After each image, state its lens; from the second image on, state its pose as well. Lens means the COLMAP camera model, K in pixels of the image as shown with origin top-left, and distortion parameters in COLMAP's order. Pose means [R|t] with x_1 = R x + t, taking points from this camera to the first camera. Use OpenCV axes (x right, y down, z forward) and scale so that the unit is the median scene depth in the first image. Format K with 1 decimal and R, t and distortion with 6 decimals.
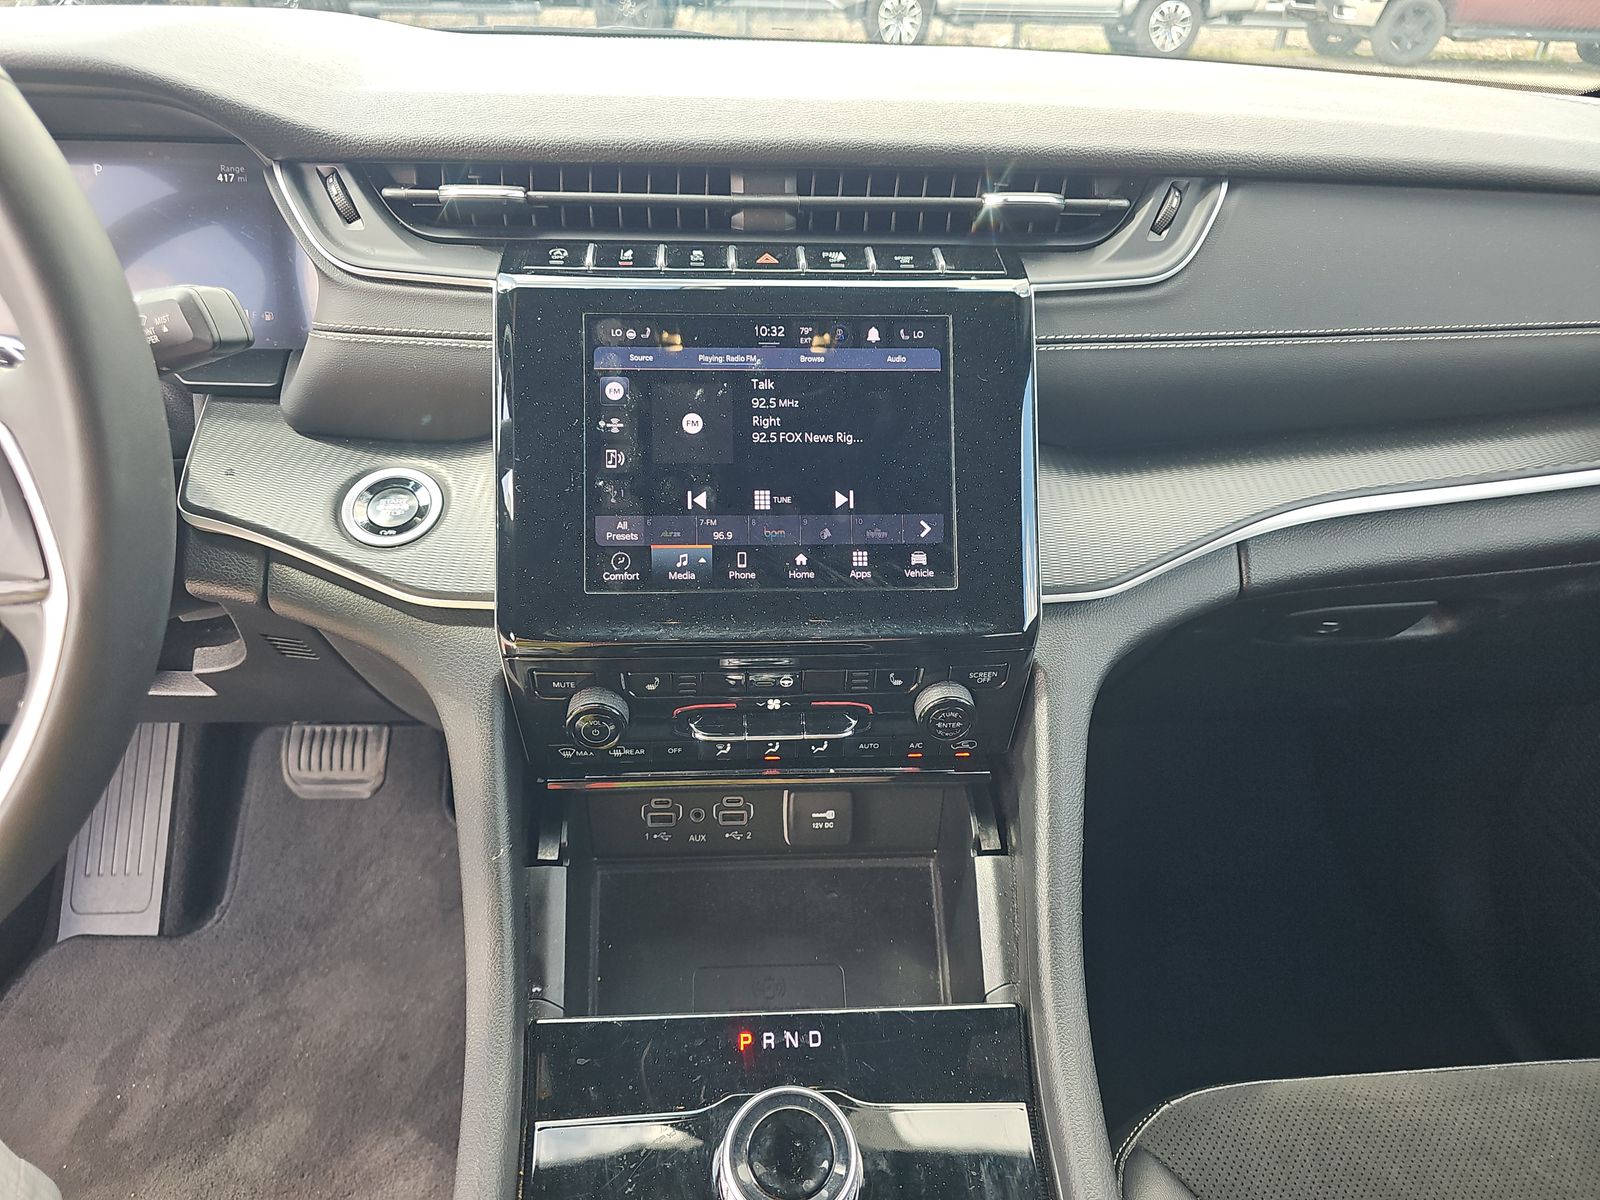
lens RADIAL K [[1098.0, 0, 784.4], [0, 1098.0, 590.5], [0, 0, 1]] dist [0.021898, -0.023676]
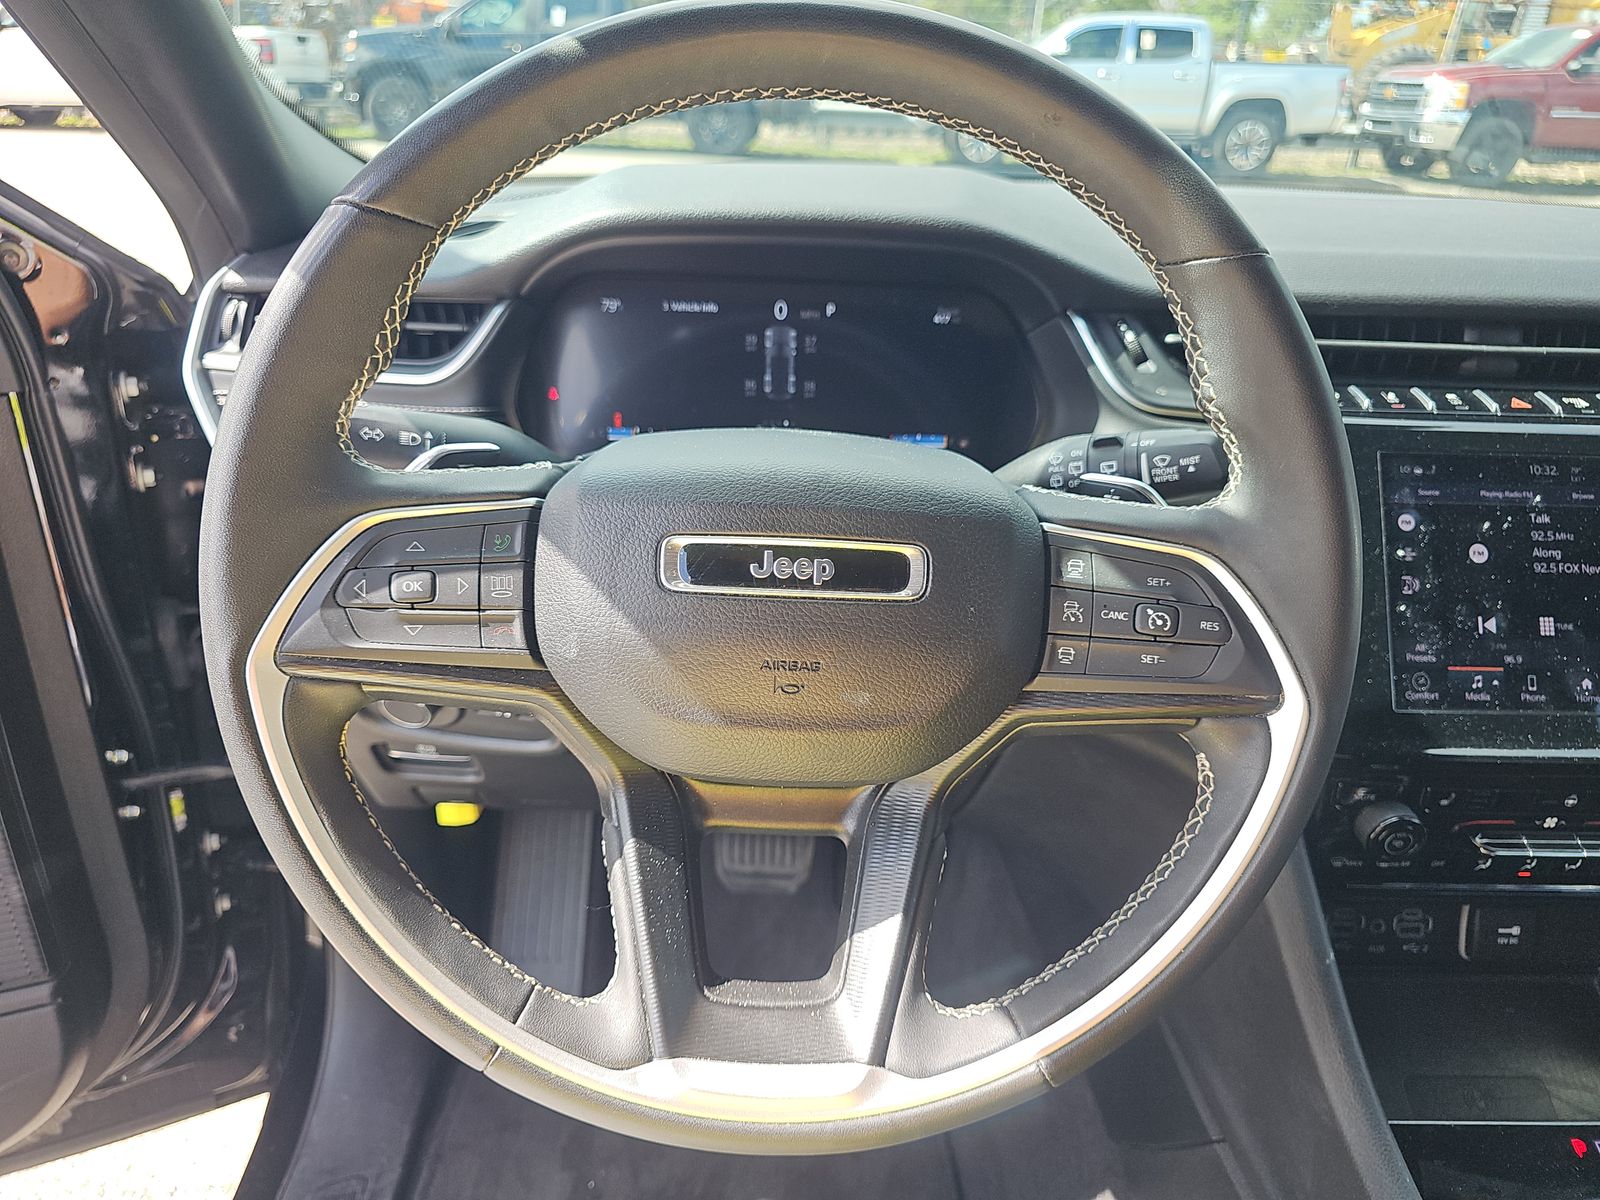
lens RADIAL K [[1098.0, 0, 809.5], [0, 1098.0, 588.4], [0, 0, 1]] dist [0.021898, -0.023676]
pose [[0.999108, 0.023712, -0.034951, -0.694150], [-0.026726, 0.995721, -0.088465, -0.005893], [0.032704, 0.089321, 0.995466, -0.086906]]
